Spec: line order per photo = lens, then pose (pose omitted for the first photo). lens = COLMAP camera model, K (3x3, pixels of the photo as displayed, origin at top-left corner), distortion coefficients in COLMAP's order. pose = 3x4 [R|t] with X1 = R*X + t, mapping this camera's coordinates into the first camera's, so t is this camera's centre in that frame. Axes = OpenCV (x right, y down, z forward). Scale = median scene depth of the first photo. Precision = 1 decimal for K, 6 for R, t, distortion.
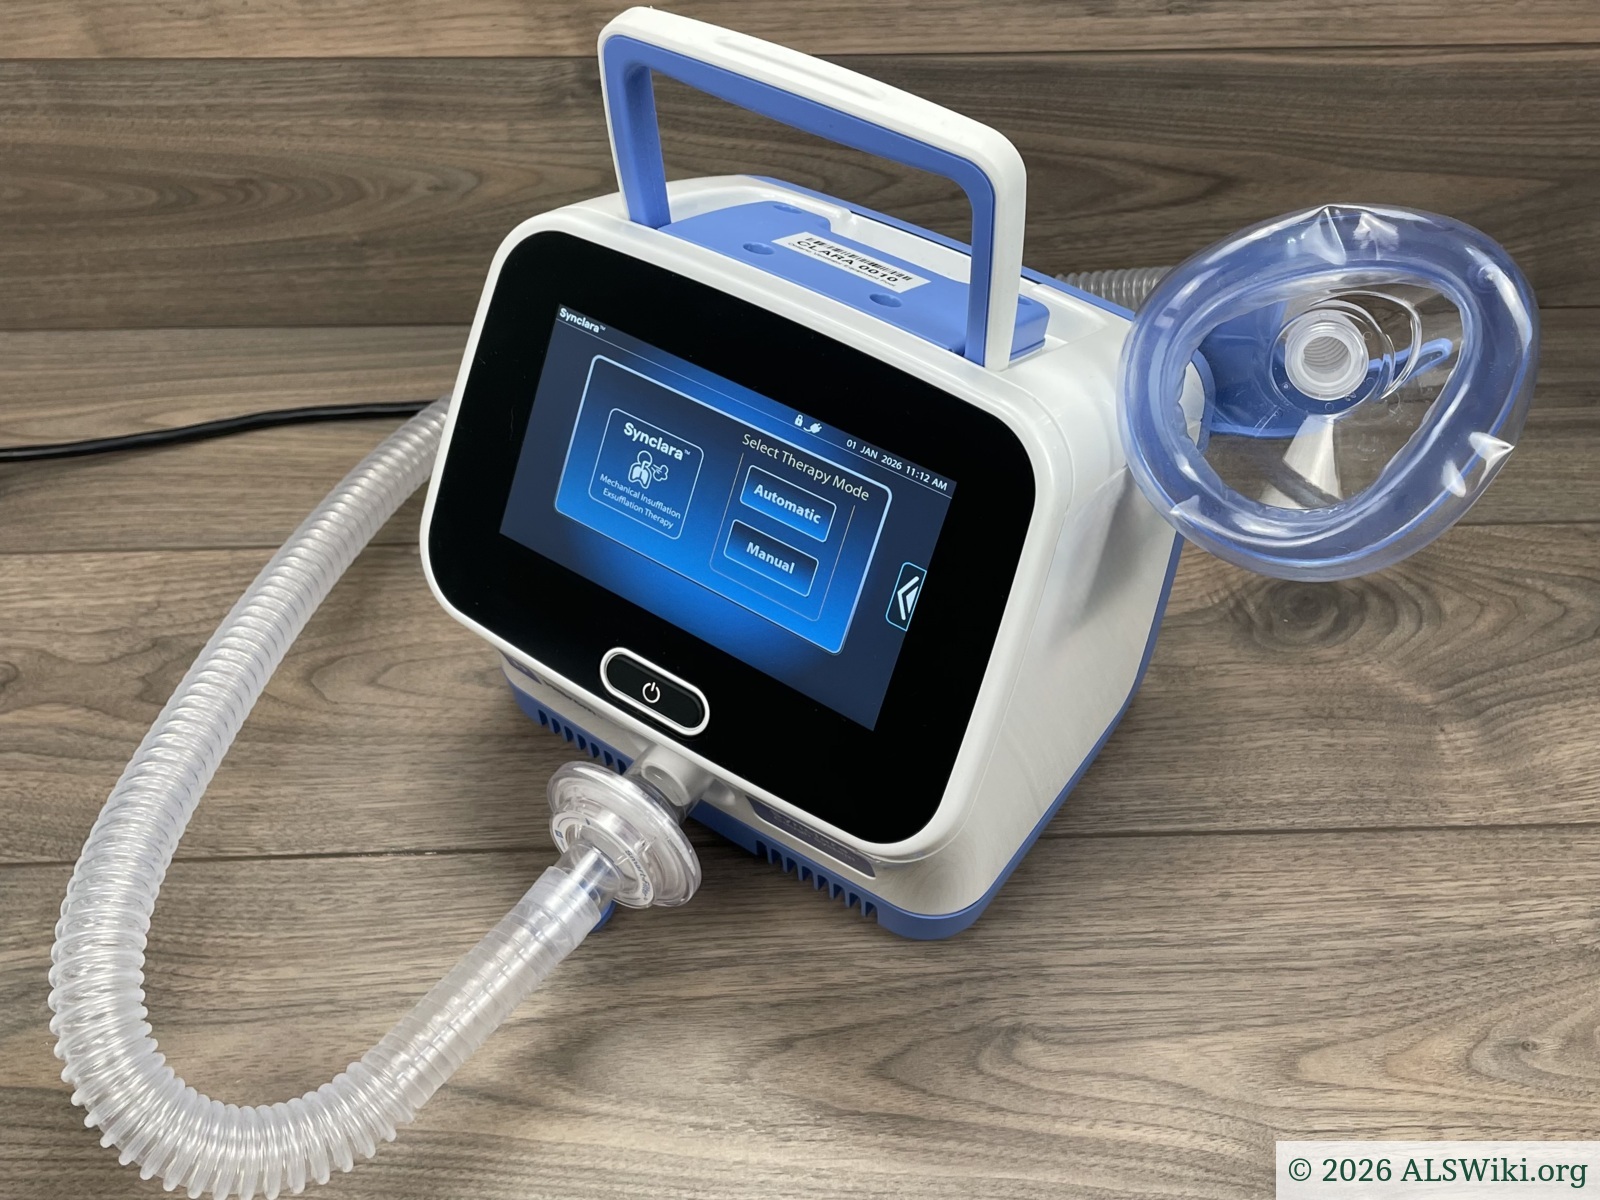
lens RADIAL K [[1209.0, 0, 800.0], [0, 1209.0, 600.0], [0, 0, 1]] dist [0.030891, -0.000414]
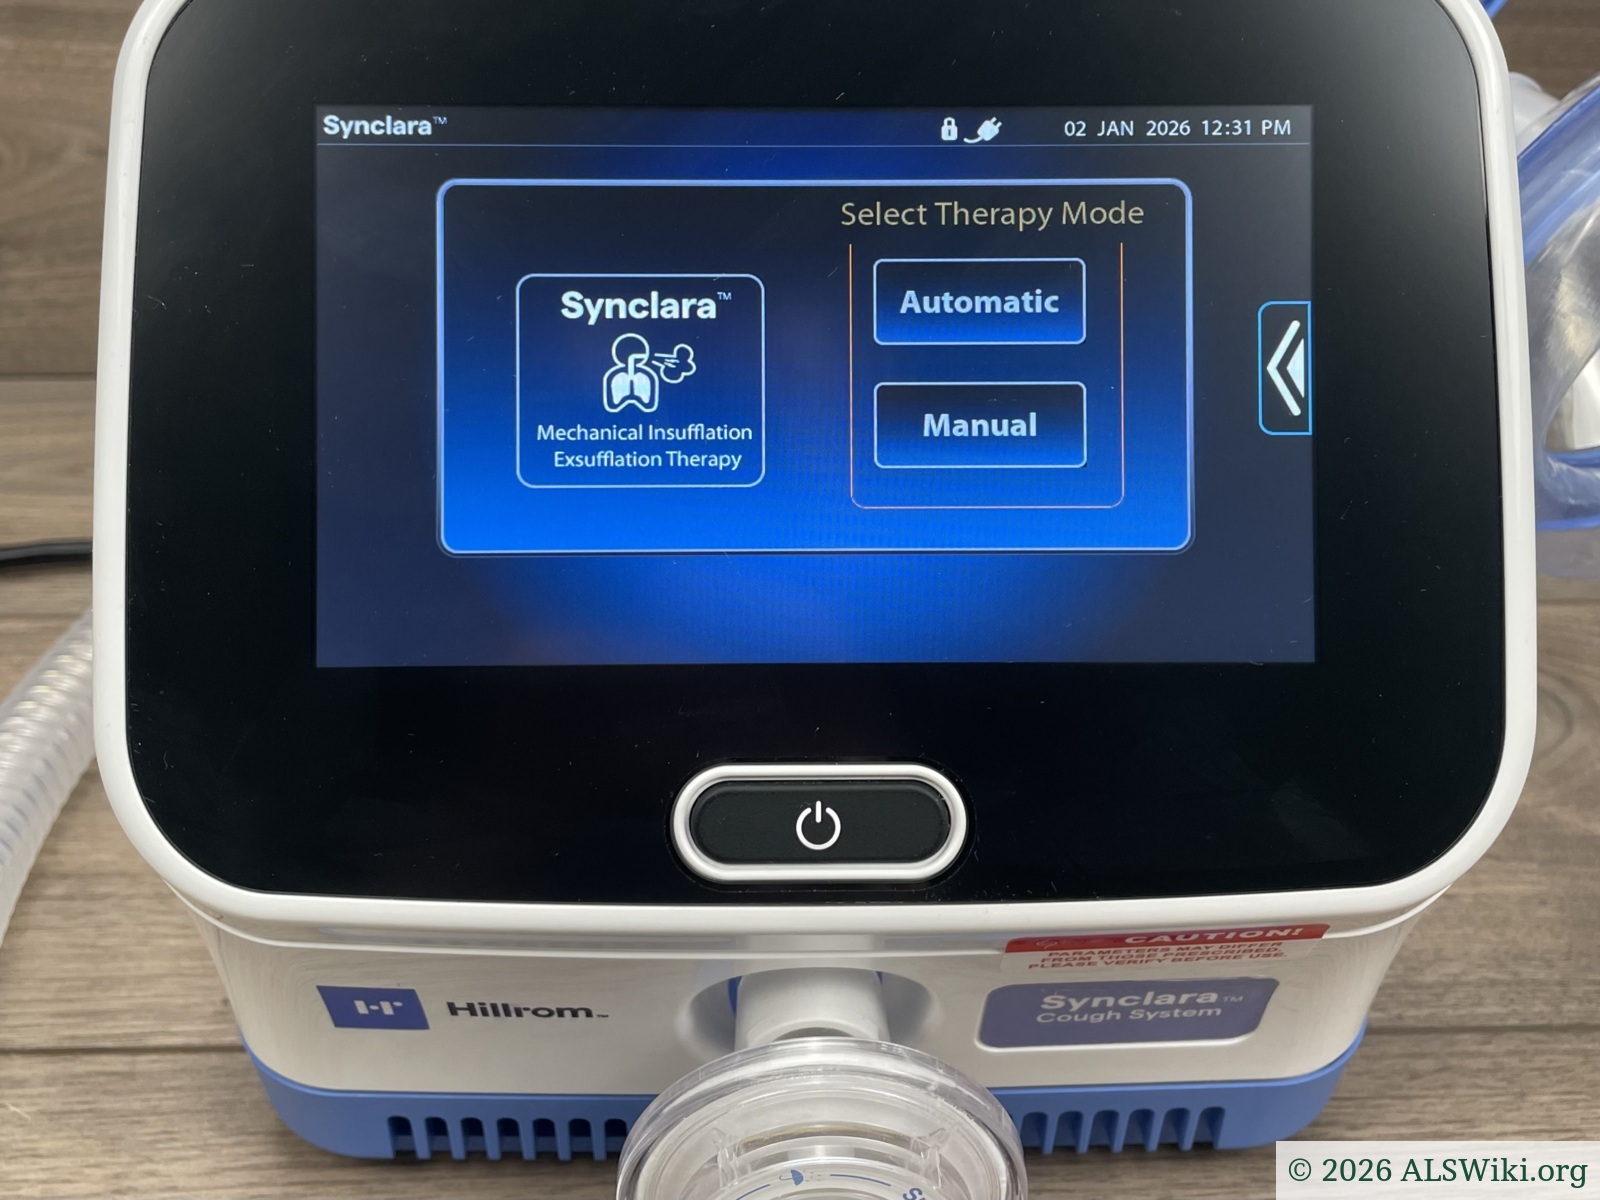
lens RADIAL K [[1209.0, 0, 800.0], [0, 1209.0, 600.0], [0, 0, 1]] dist [0.030891, -0.000414]
pose [[0.841014, -0.332159, 0.427043, -0.309625], [0.424279, 0.894696, -0.139666, 0.063668], [-0.335682, 0.298647, 0.893380, 0.597494]]
